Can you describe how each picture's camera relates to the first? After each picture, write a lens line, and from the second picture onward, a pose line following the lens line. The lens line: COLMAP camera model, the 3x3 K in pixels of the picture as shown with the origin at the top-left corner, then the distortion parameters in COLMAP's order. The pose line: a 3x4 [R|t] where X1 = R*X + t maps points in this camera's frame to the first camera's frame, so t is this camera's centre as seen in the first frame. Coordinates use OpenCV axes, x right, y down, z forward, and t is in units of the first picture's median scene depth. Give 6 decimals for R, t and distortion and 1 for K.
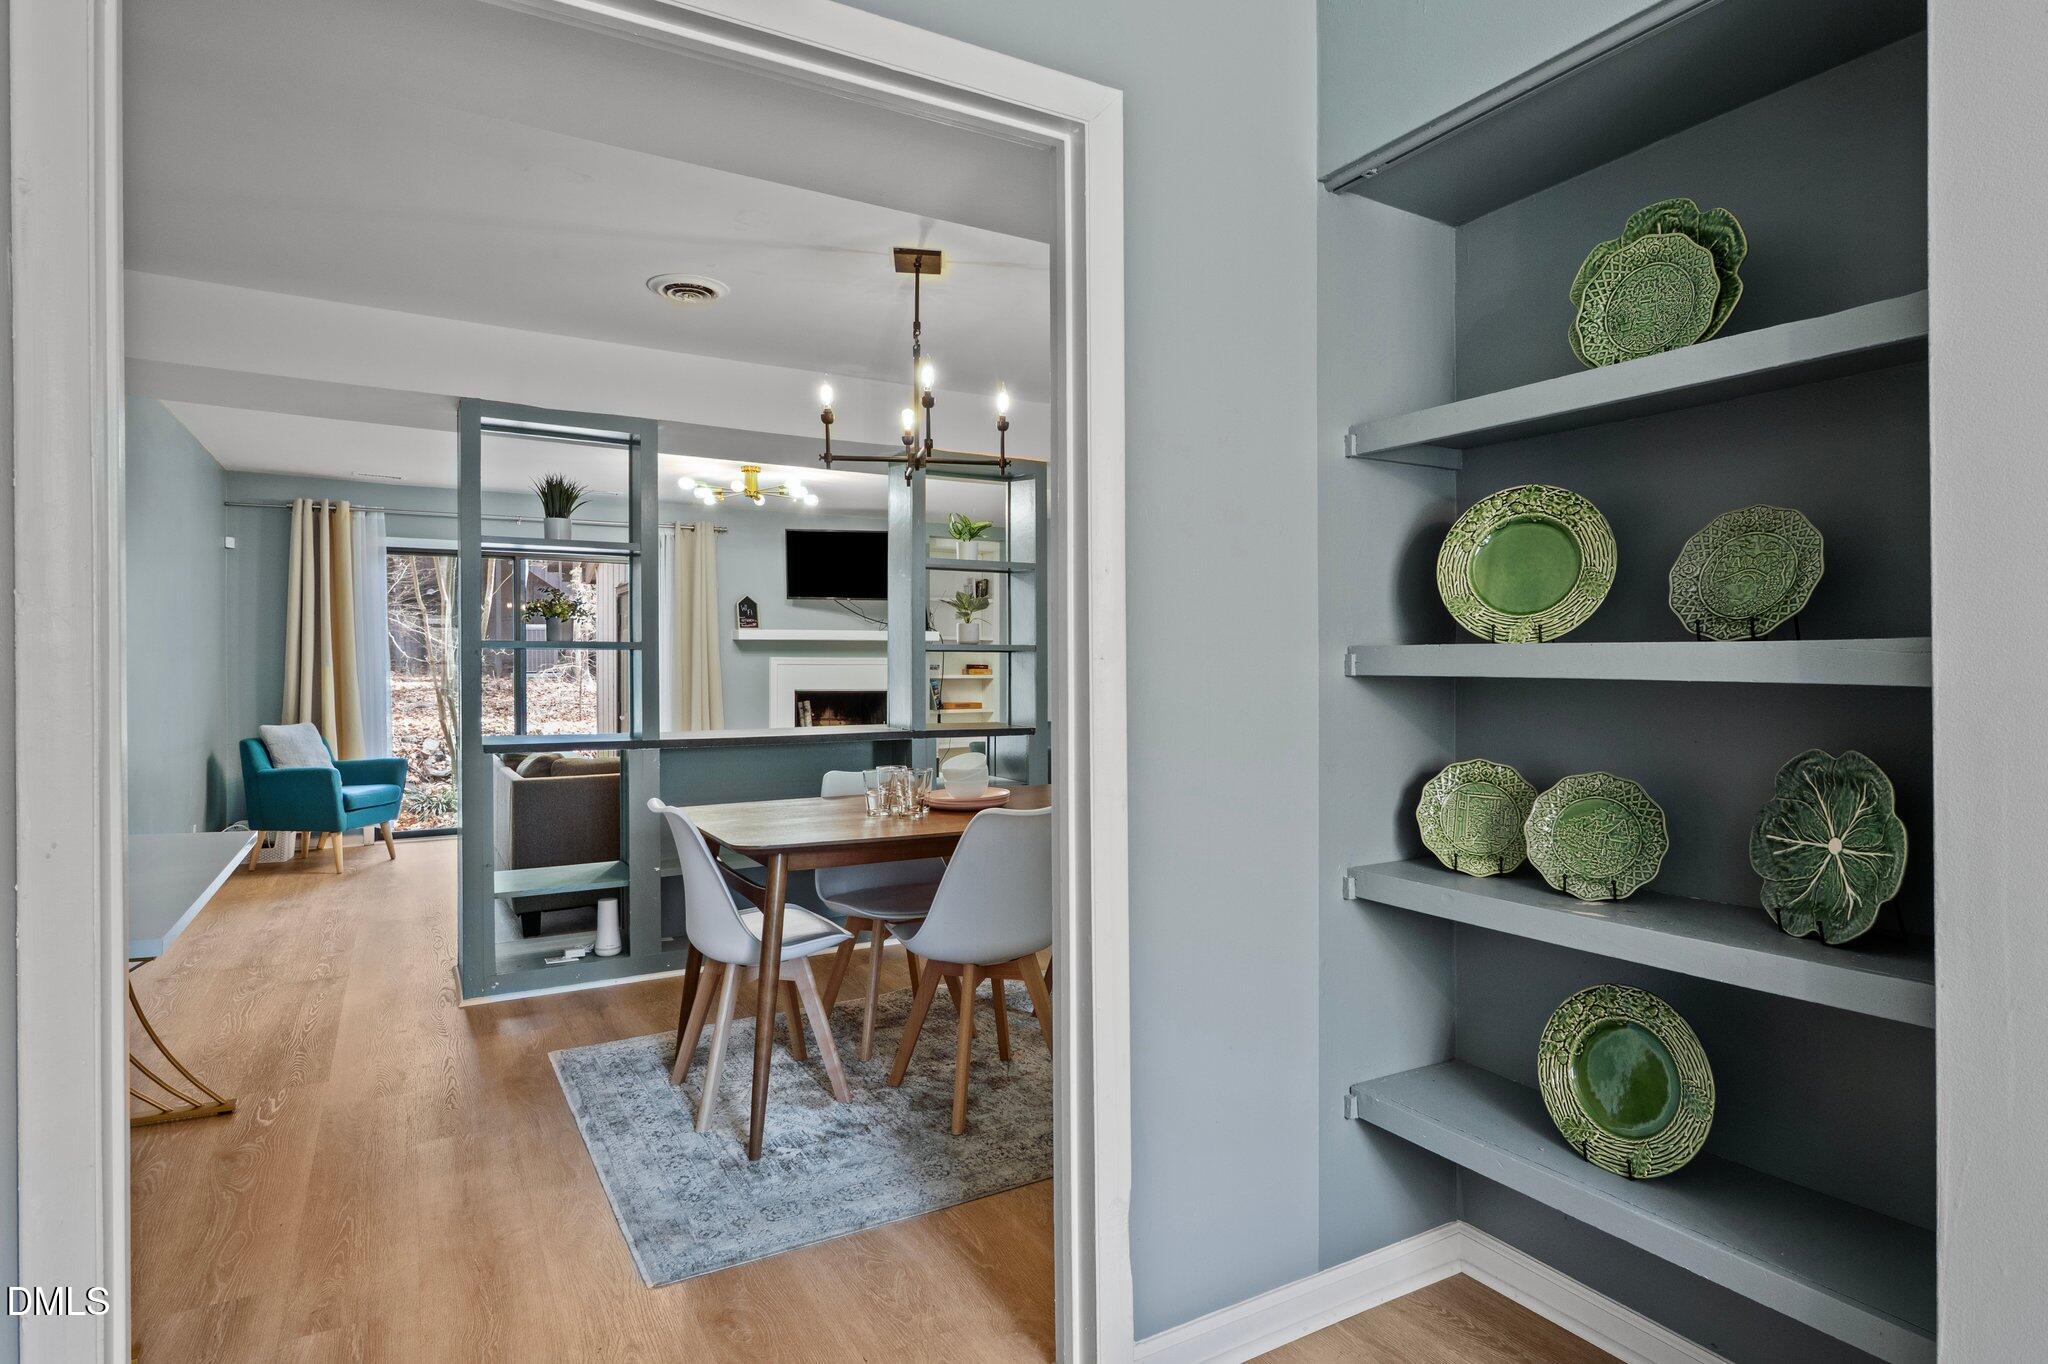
lens RADIAL K [[1110.2, 0, 1046.5], [0, 1110.2, 665.2], [0, 0, 1]] dist [0.005474, -0.000470]
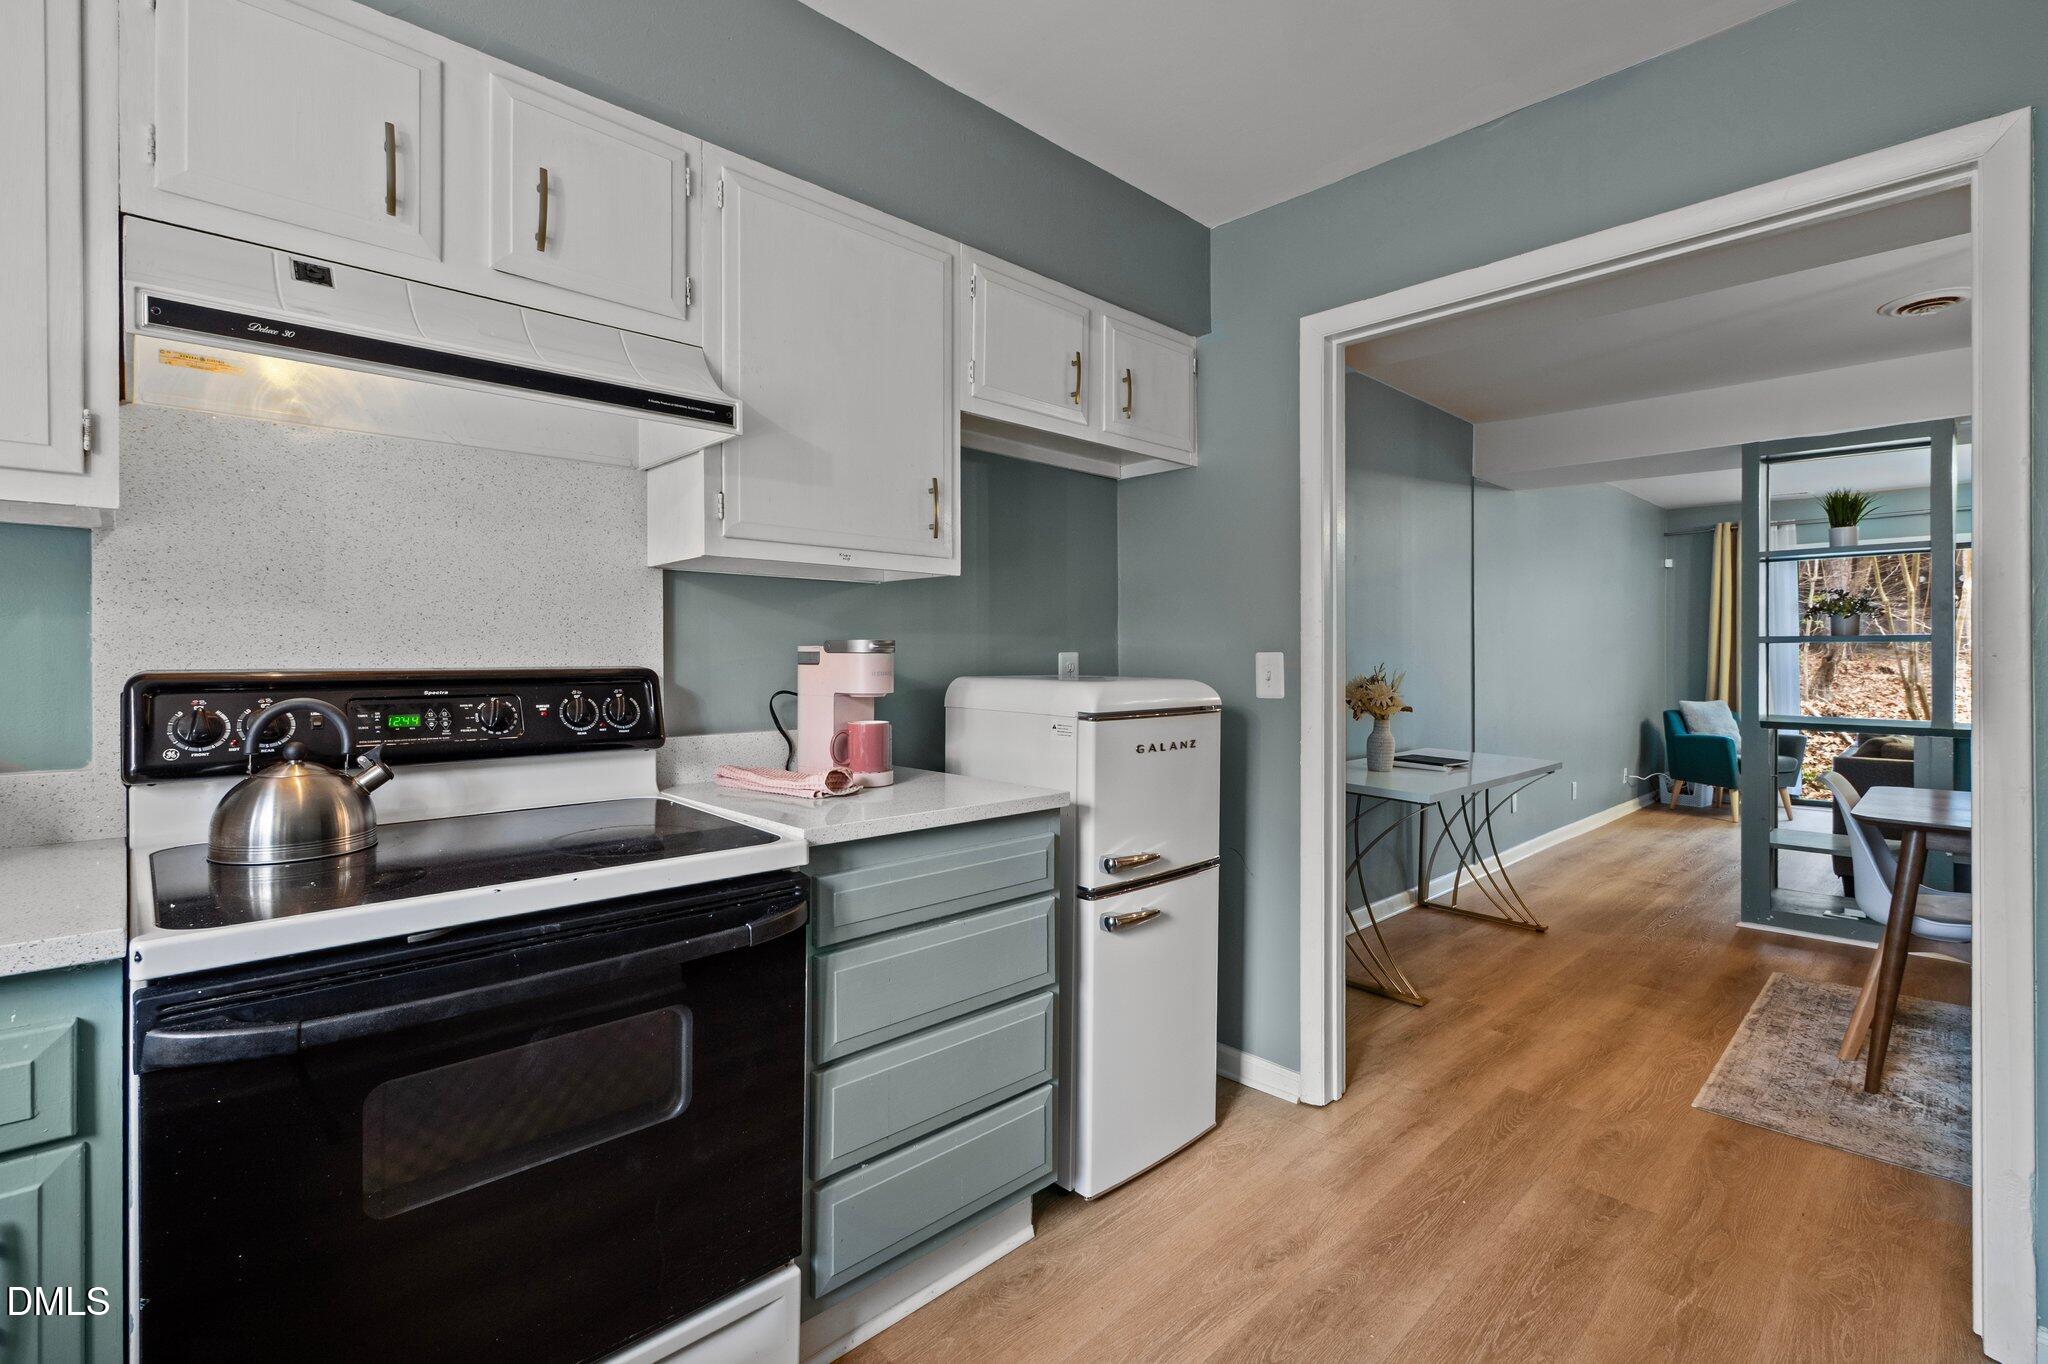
lens RADIAL K [[939.1, 0, 1023.9], [0, 939.1, 661.0], [0, 0, 1]] dist [0.001250, -0.001691]
pose [[0.246849, 0.010311, -0.968999, 0.176743], [-0.002980, 0.999947, 0.009881, -0.001479], [0.969049, 0.000448, 0.246866, -0.030194]]
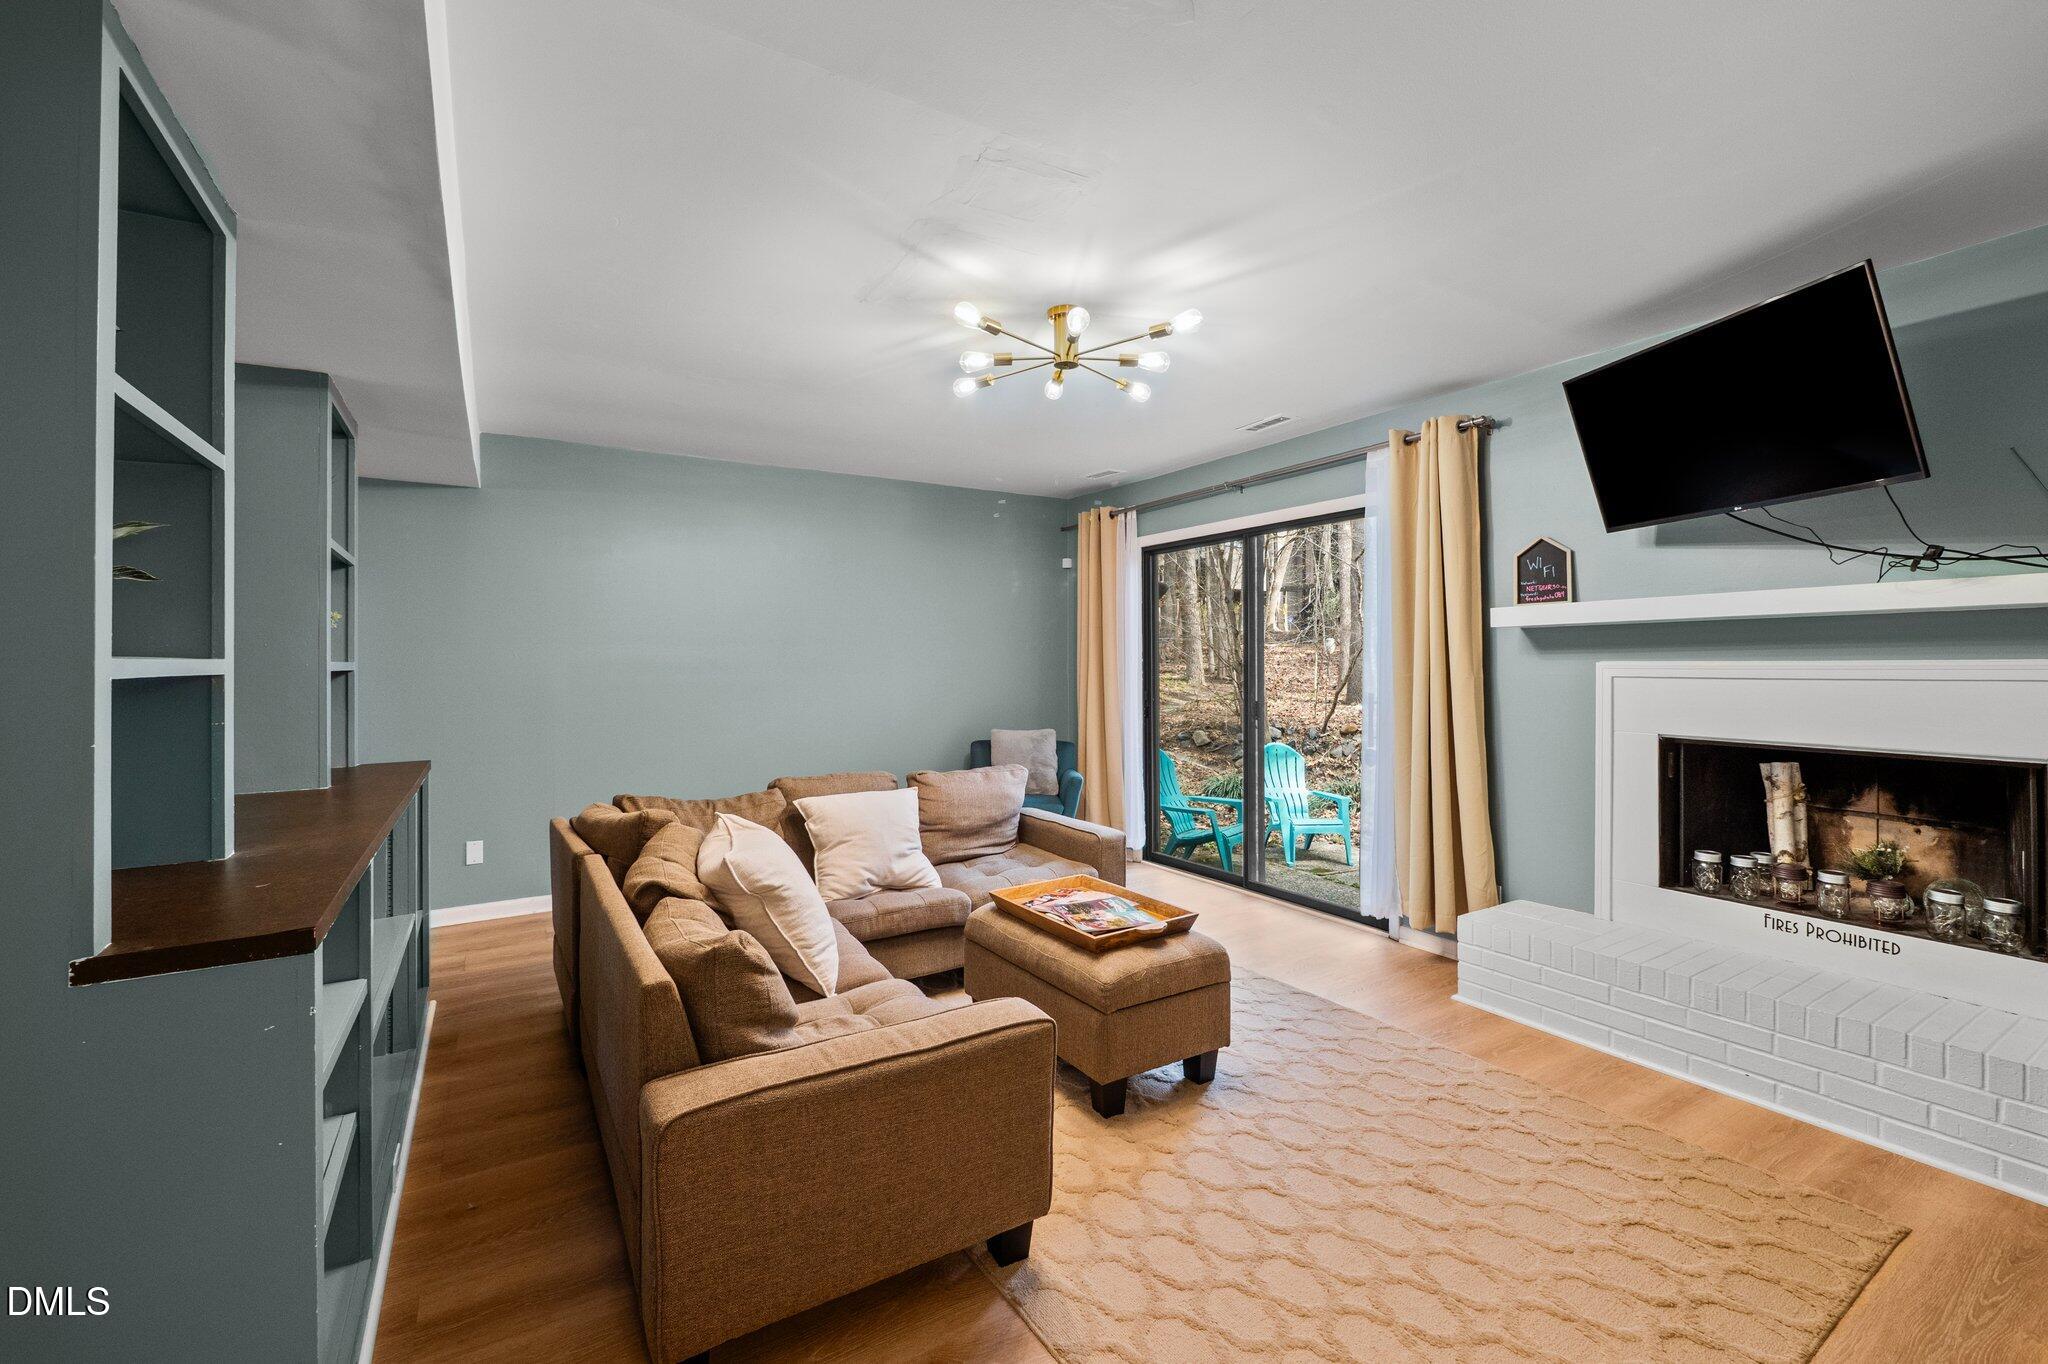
lens RADIAL K [[866.8, 0, 1026.8], [0, 866.8, 665.0], [0, 0, 1]] dist [0.001757, 0.000575]
pose [[0.036512, 0.001090, -0.999333, 0.145860], [0.006234, 0.999980, 0.001319, -0.010056], [0.999314, -0.006278, 0.036504, 0.979618]]
